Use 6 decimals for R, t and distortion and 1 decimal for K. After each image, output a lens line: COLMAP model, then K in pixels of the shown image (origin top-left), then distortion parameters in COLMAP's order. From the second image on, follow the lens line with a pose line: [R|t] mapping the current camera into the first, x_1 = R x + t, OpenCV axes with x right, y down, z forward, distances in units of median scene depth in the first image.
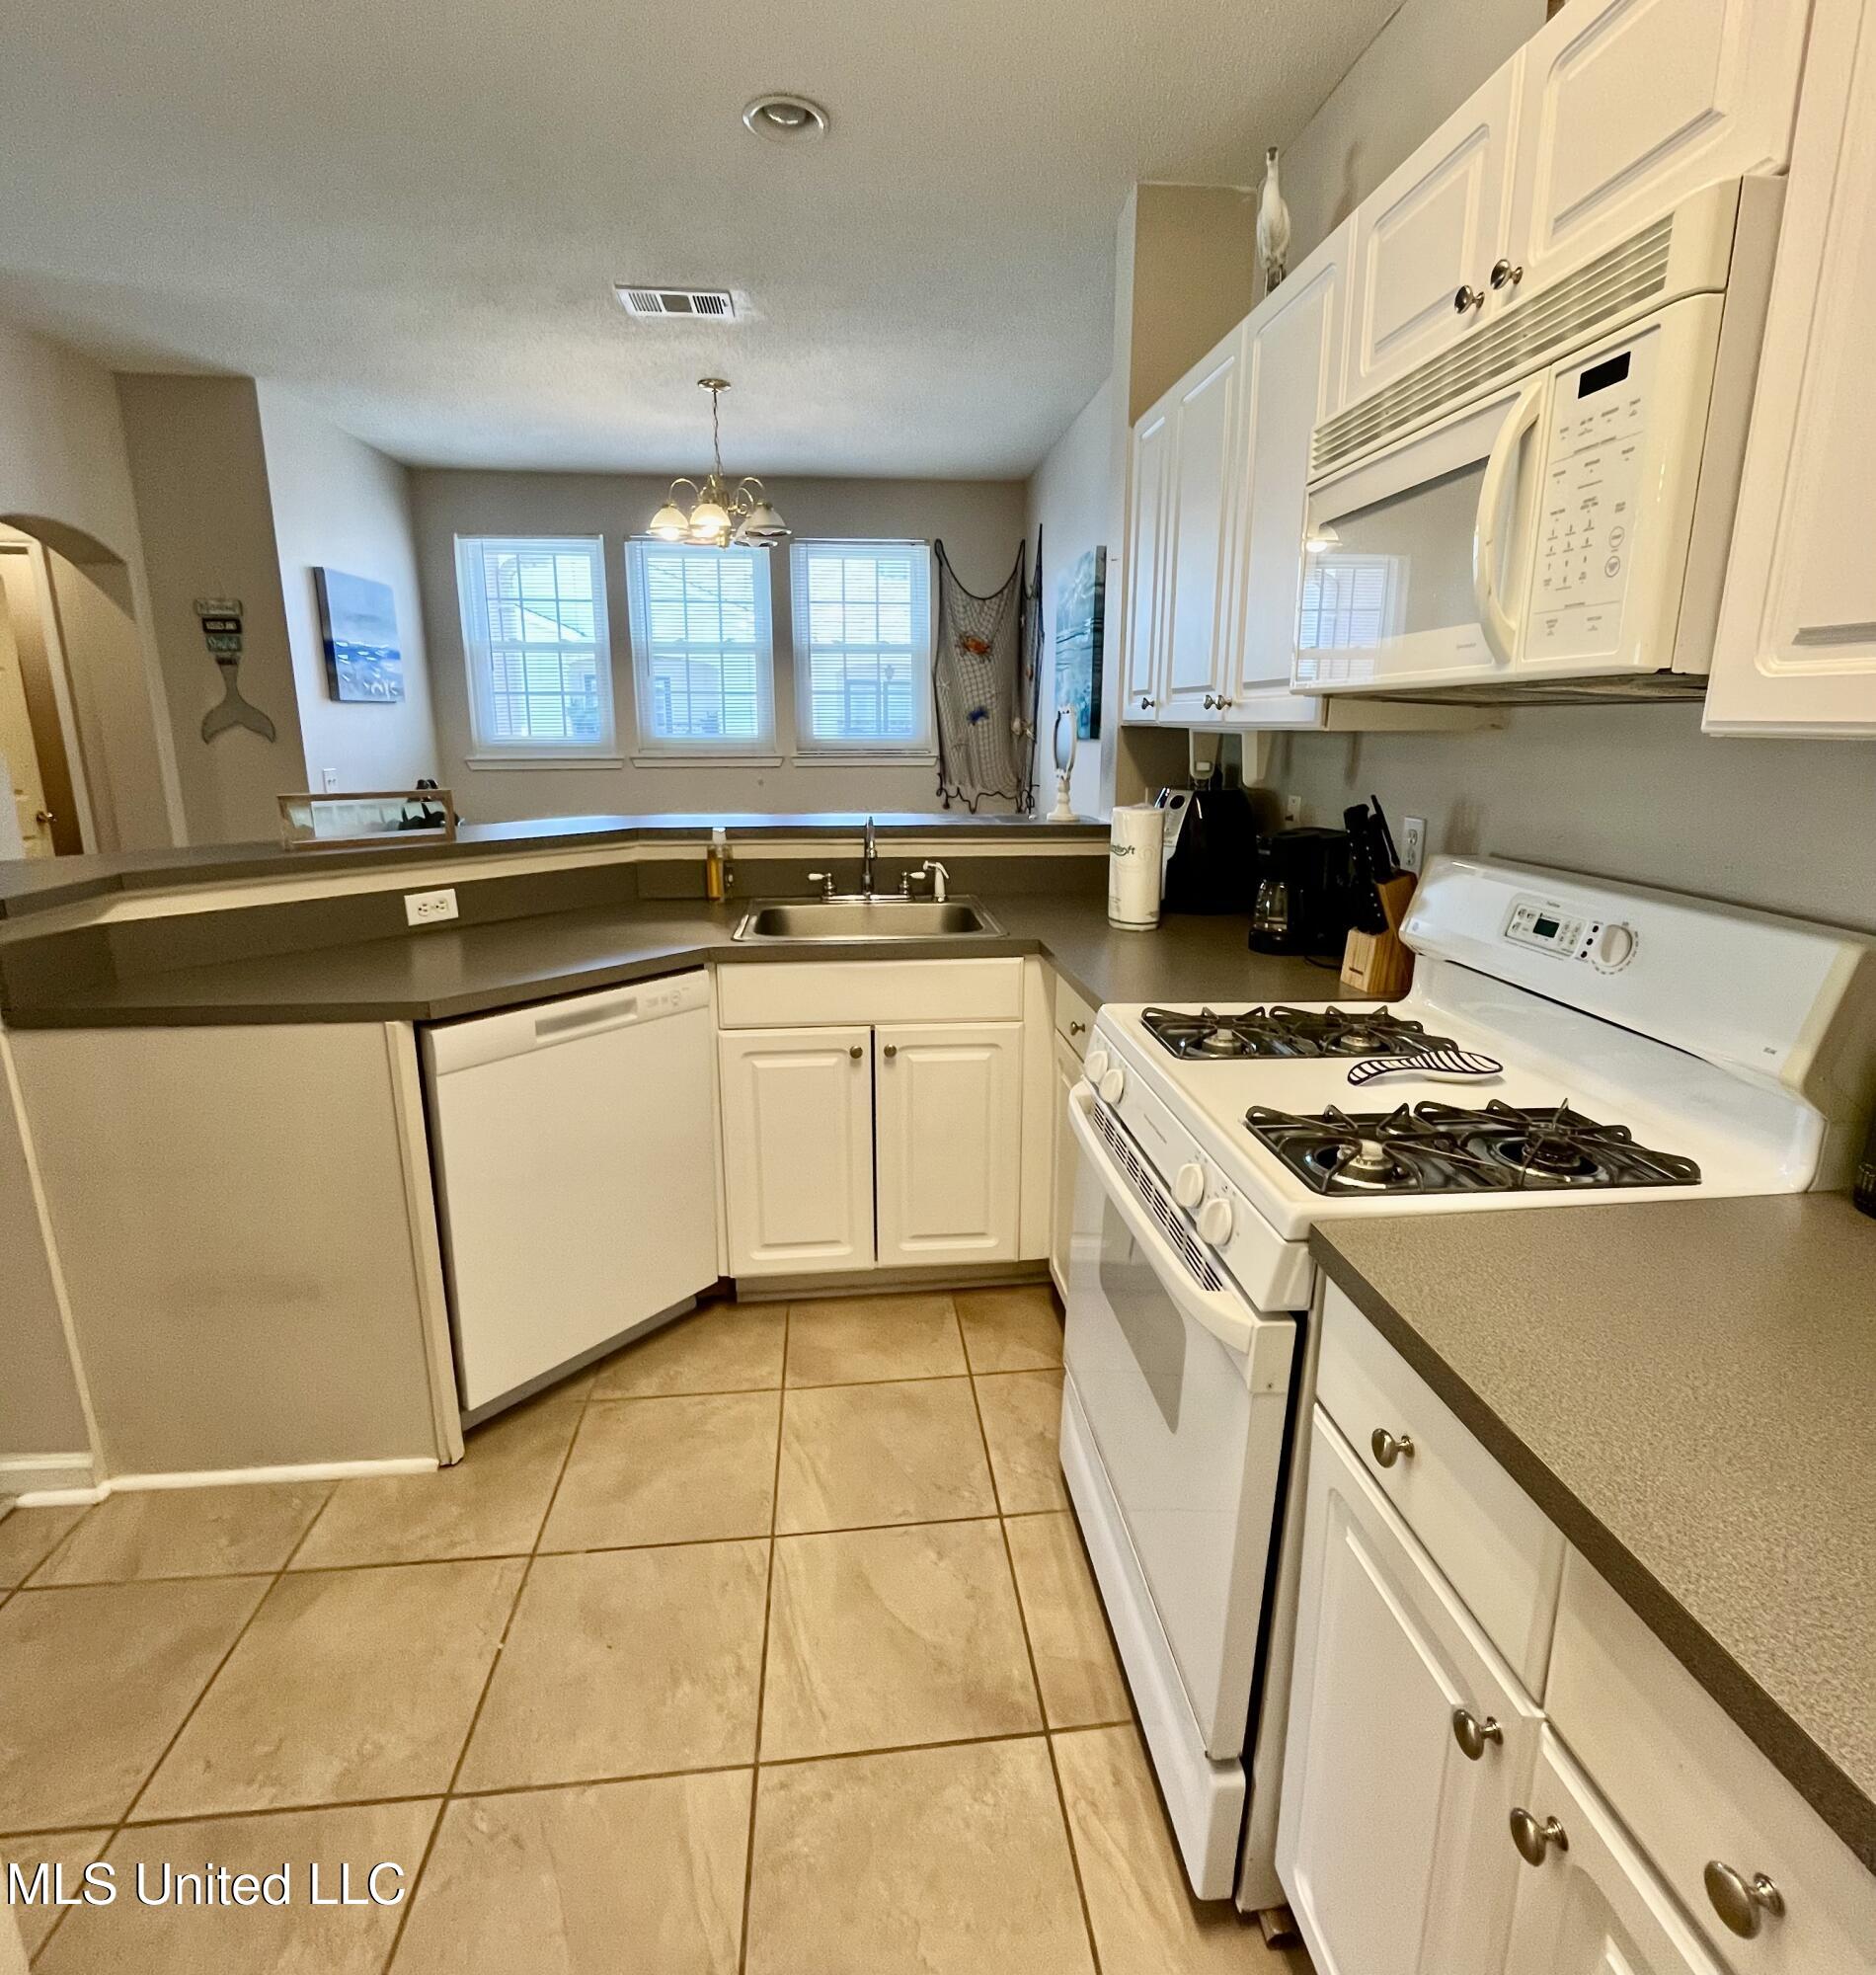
lens RADIAL K [[1025.3, 0, 941.7], [0, 1025.3, 955.6], [0, 0, 1]] dist [-0.000330, -0.000314]
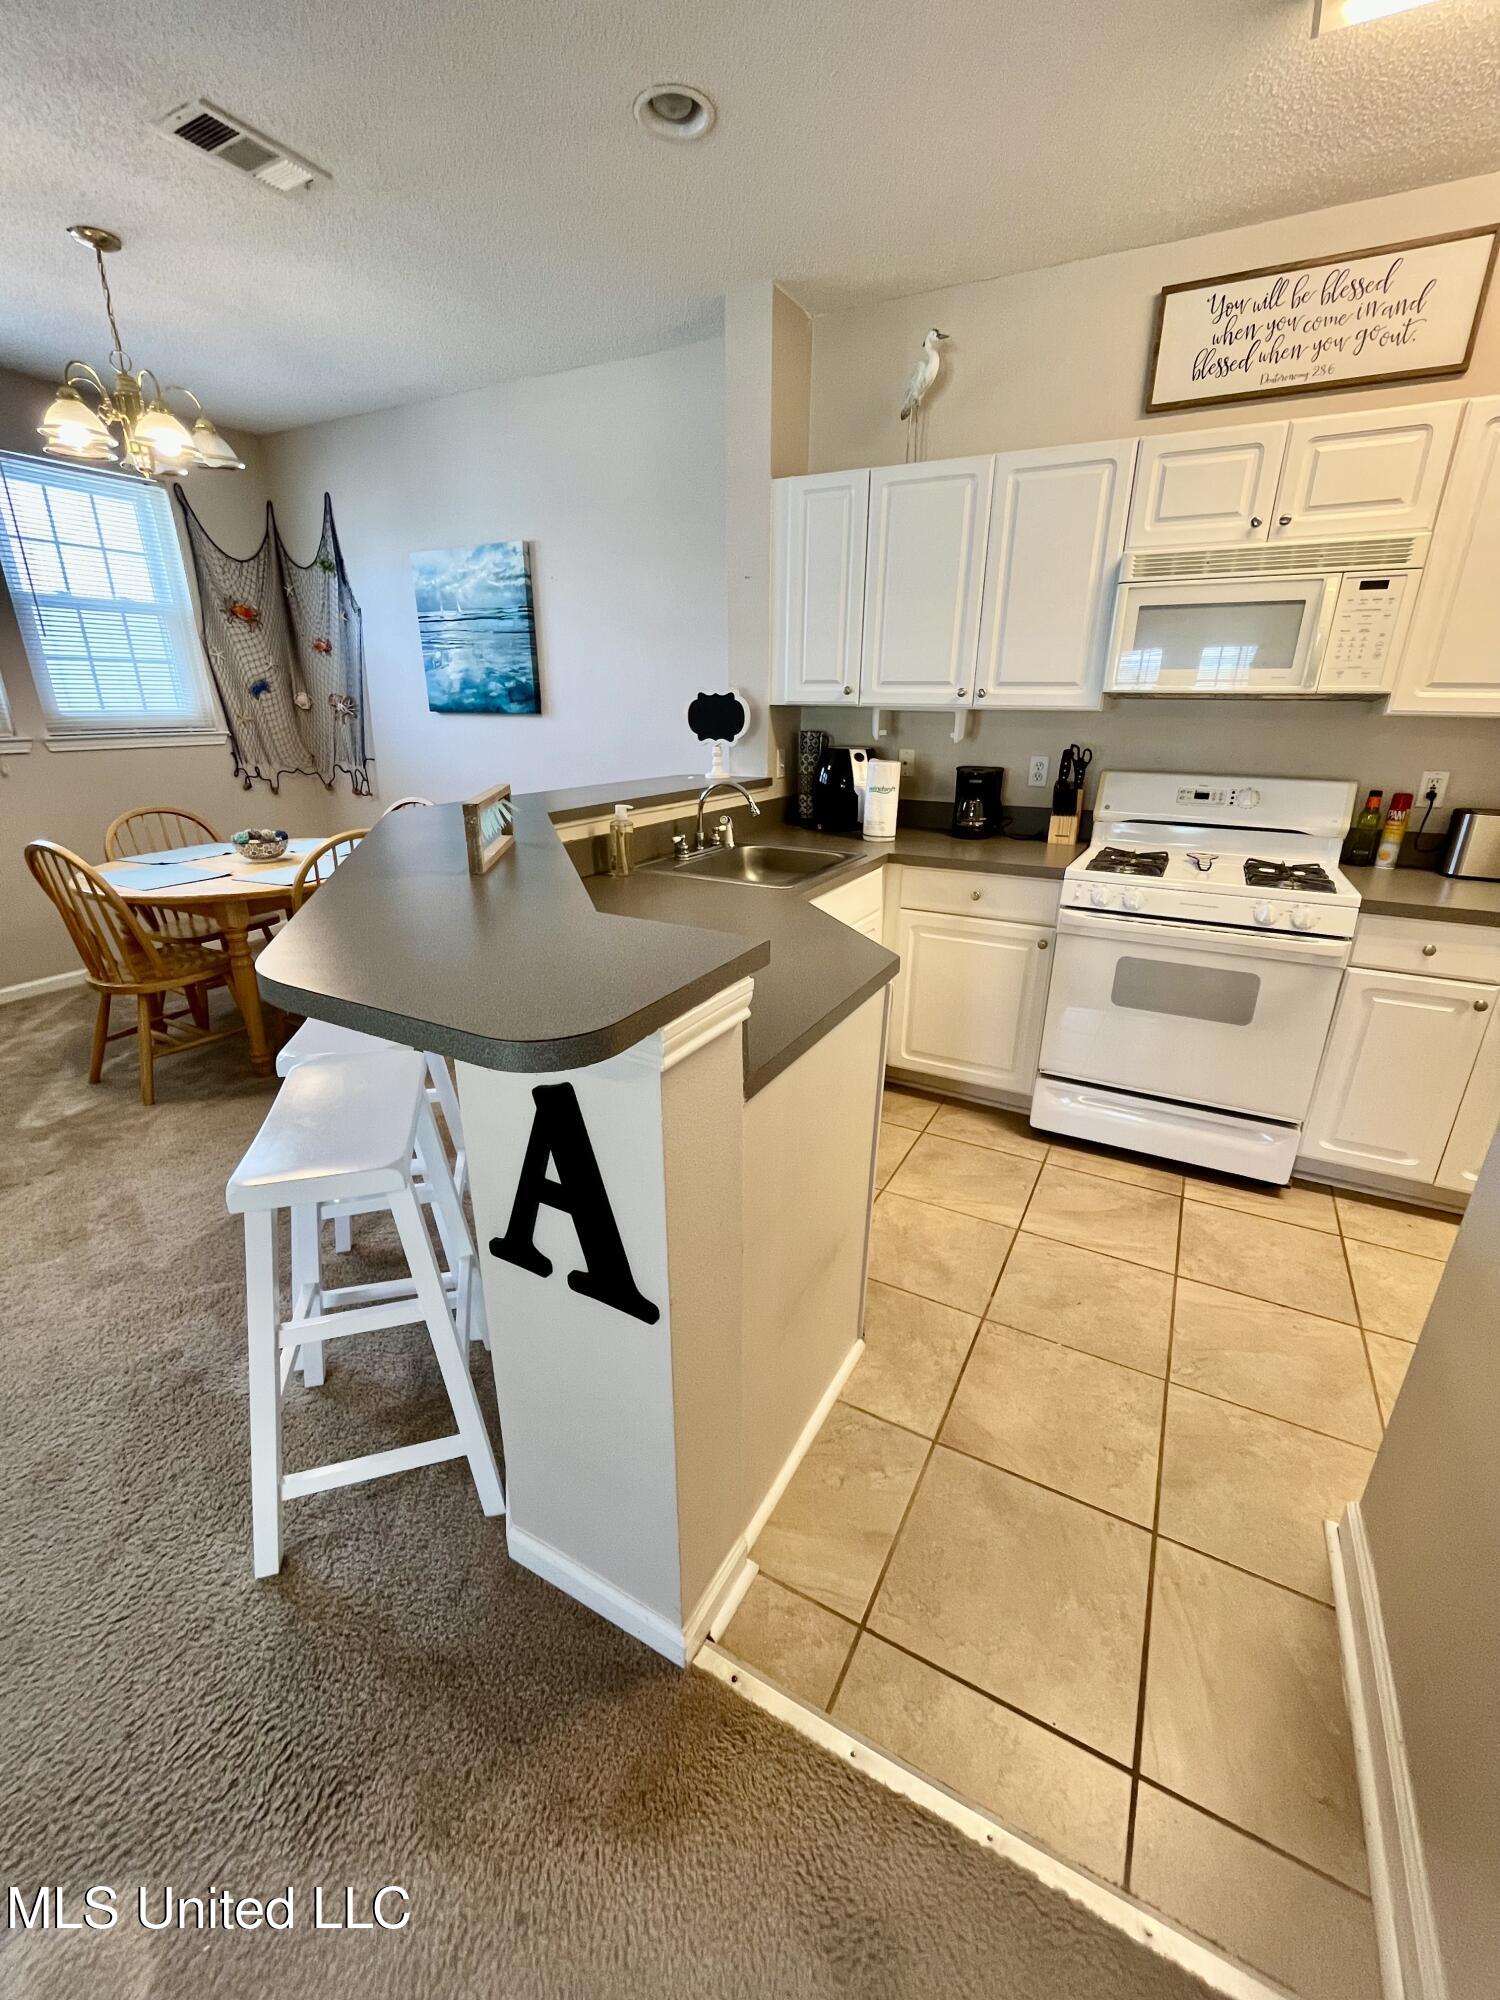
lens RADIAL K [[818.6, 0, 761.4], [0, 818.6, 999.9], [0, 0, 1]] dist [-0.000878, -0.001346]
pose [[0.561096, -0.280920, 0.778624, -1.609984], [0.174420, 0.959656, 0.220543, -0.169597], [-0.809166, 0.012062, 0.587457, 0.702073]]
